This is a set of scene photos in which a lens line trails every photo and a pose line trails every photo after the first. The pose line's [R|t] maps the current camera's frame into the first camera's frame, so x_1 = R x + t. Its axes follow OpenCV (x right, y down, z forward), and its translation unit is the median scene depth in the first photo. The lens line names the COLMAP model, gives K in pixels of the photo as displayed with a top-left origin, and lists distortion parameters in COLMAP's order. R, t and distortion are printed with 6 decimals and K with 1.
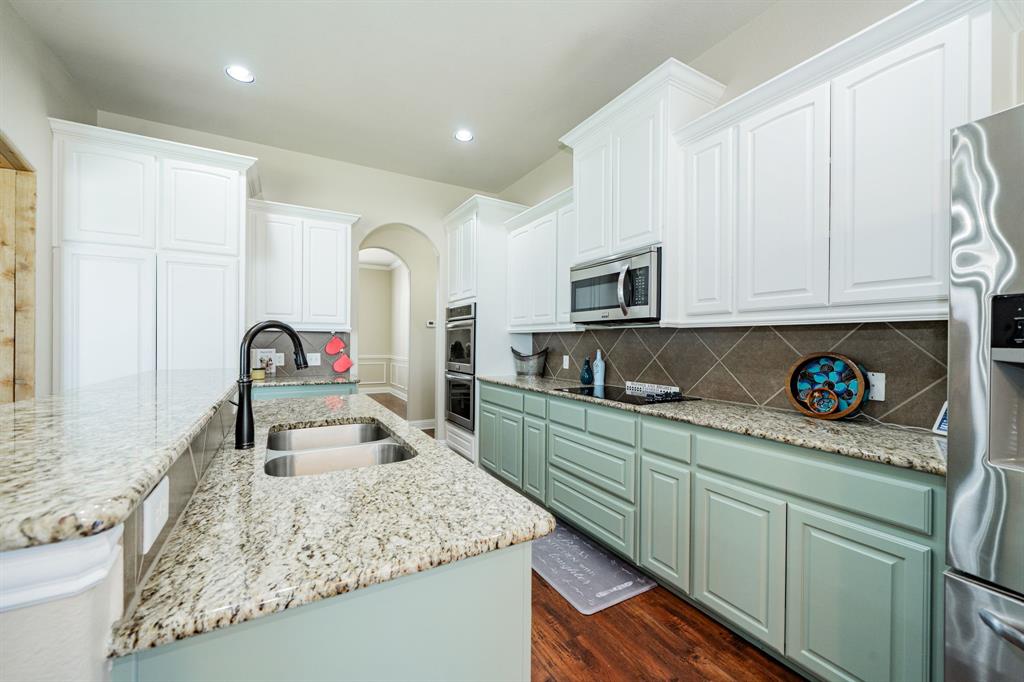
lens RADIAL K [[399.2, 0, 508.8], [0, 399.2, 343.6], [0, 0, 1]] dist [-0.001670, -0.000186]
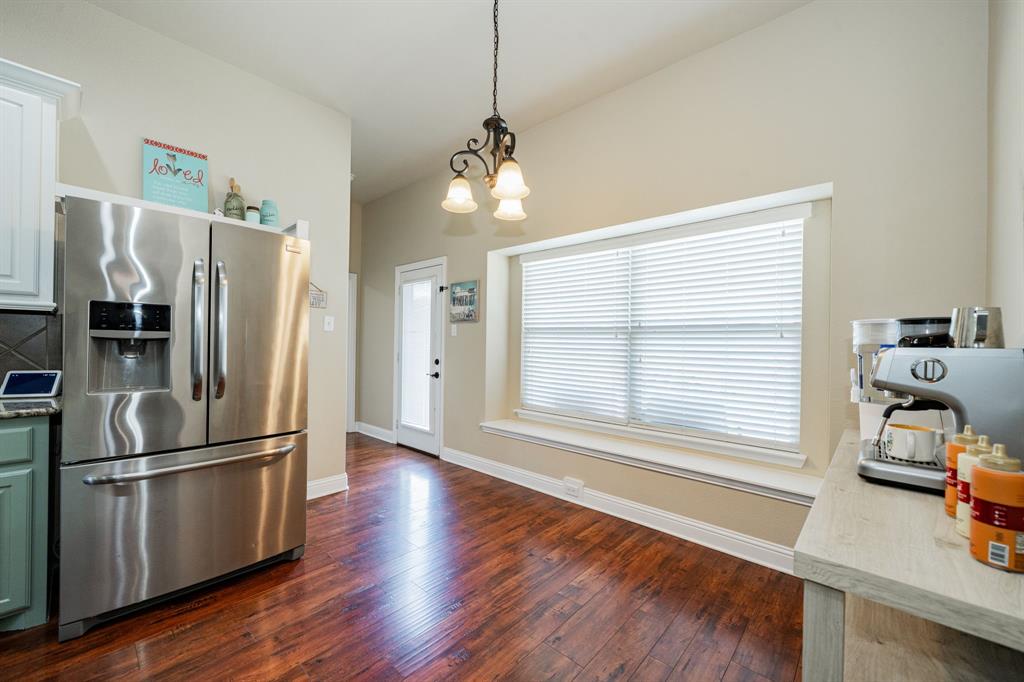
lens RADIAL K [[399.2, 0, 508.8], [0, 399.2, 343.6], [0, 0, 1]] dist [-0.001670, -0.000186]
pose [[-0.312538, -0.013029, 0.949816, -0.400936], [-0.014050, 0.999860, 0.009092, 0.011812], [-0.949801, -0.010504, -0.312677, -0.085670]]
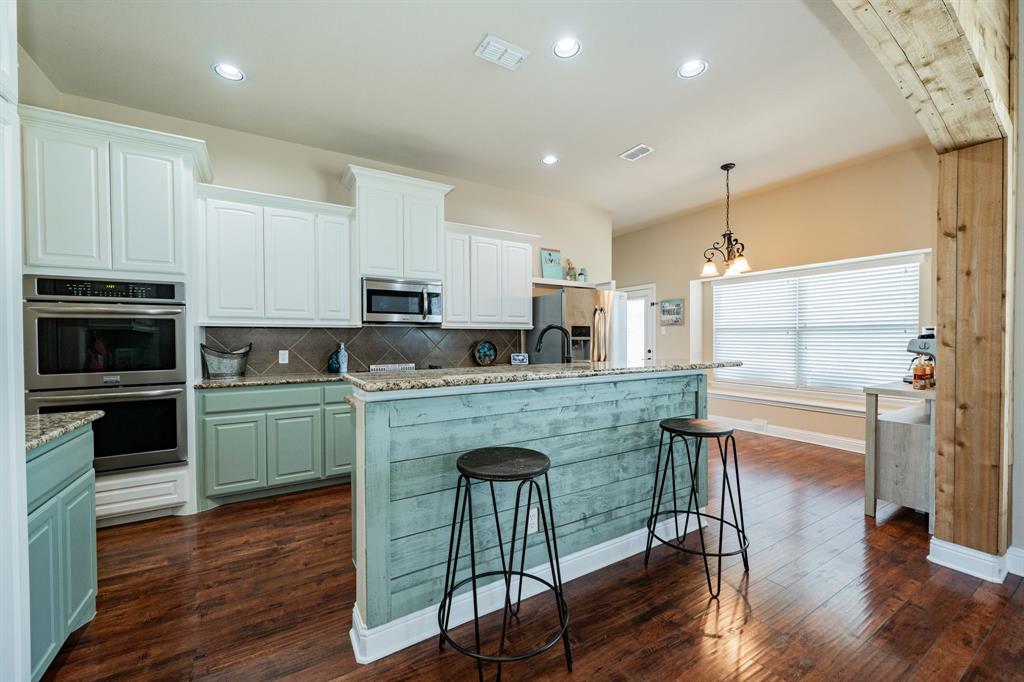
lens RADIAL K [[399.2, 0, 508.8], [0, 399.2, 343.6], [0, 0, 1]] dist [-0.001670, -0.000186]
pose [[-0.028697, -0.021576, 0.999355, -1.335177], [0.007803, 0.999732, 0.021808, -0.006924], [-0.999558, 0.008424, -0.028521, 0.707988]]
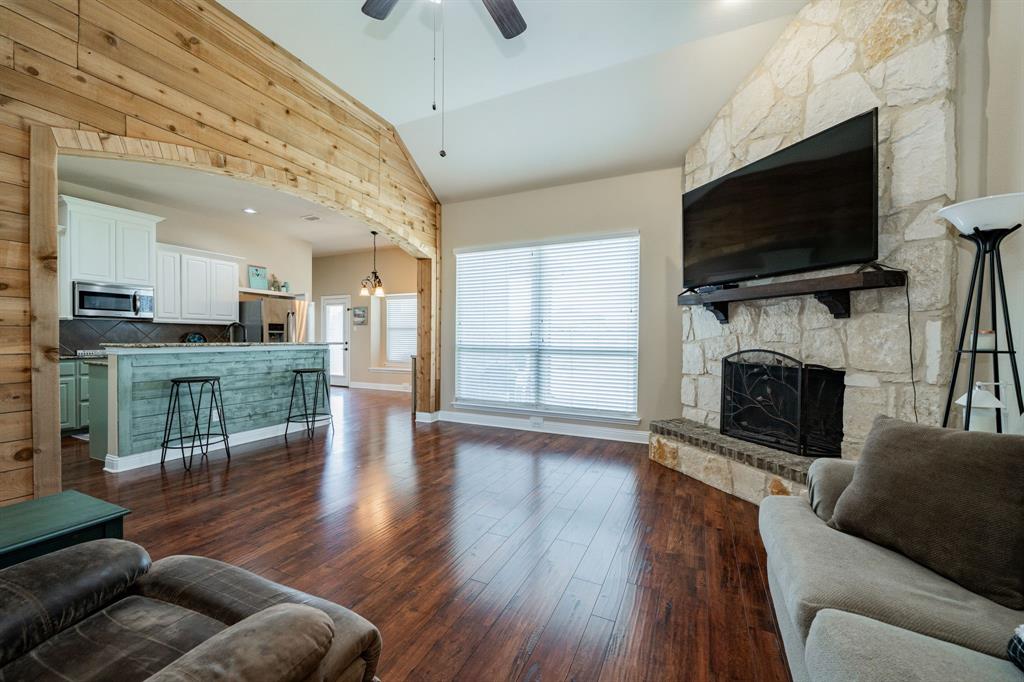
lens RADIAL K [[399.2, 0, 508.8], [0, 399.2, 343.6], [0, 0, 1]] dist [-0.001670, -0.000186]
pose [[-0.576972, -0.023770, 0.816418, -2.651392], [-0.007470, 0.999688, 0.023826, 0.014015], [-0.816729, 0.007648, -0.576970, 0.601524]]
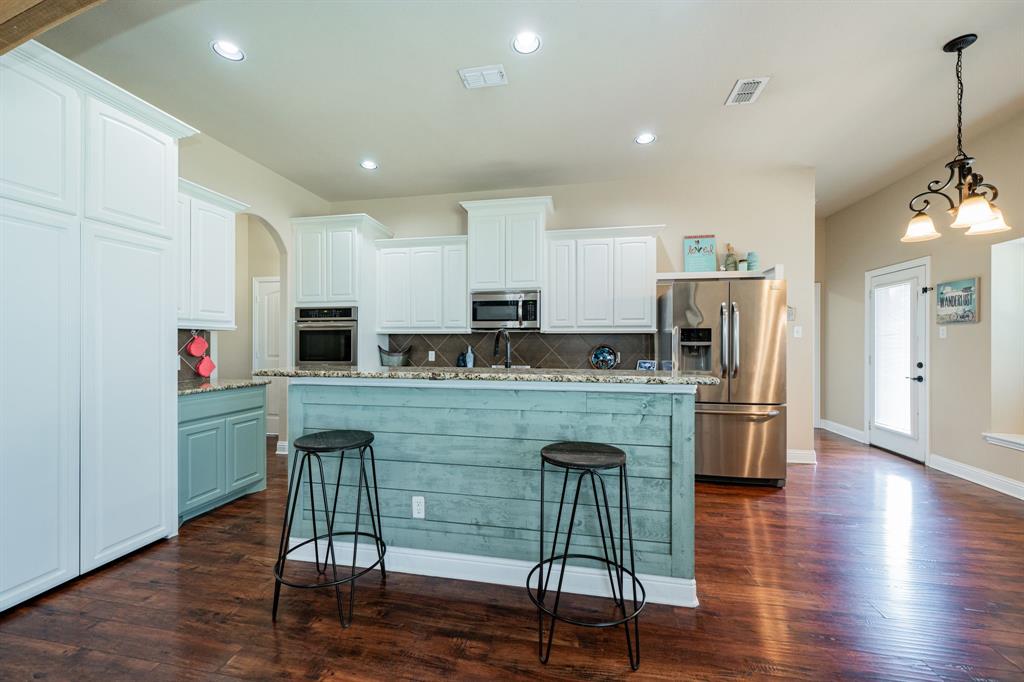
lens RADIAL K [[399.2, 0, 508.8], [0, 399.2, 343.6], [0, 0, 1]] dist [-0.001670, -0.000186]
pose [[0.647536, -0.007868, 0.761994, -1.085173], [0.006606, 0.999967, 0.004710, 0.000088], [-0.762006, 0.001984, 0.647567, -0.098766]]
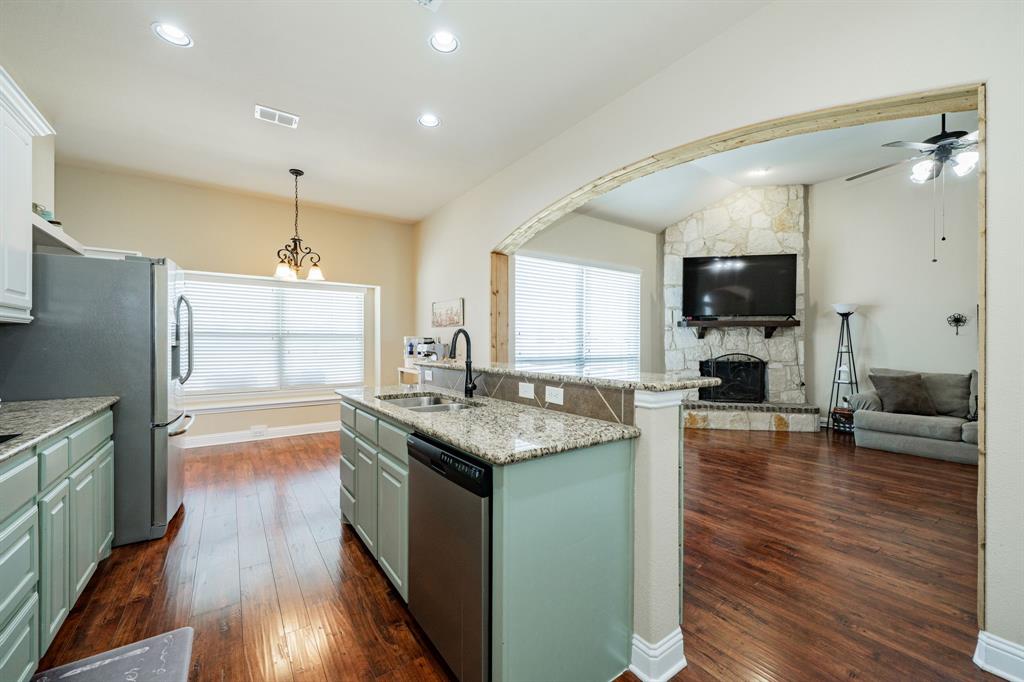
lens RADIAL K [[399.2, 0, 508.8], [0, 399.2, 343.6], [0, 0, 1]] dist [-0.001670, -0.000186]
pose [[-0.994983, -0.008758, -0.099661, -0.350636], [-0.009236, 0.999948, 0.004328, -0.001047], [0.099618, 0.005227, -0.995012, 1.542678]]
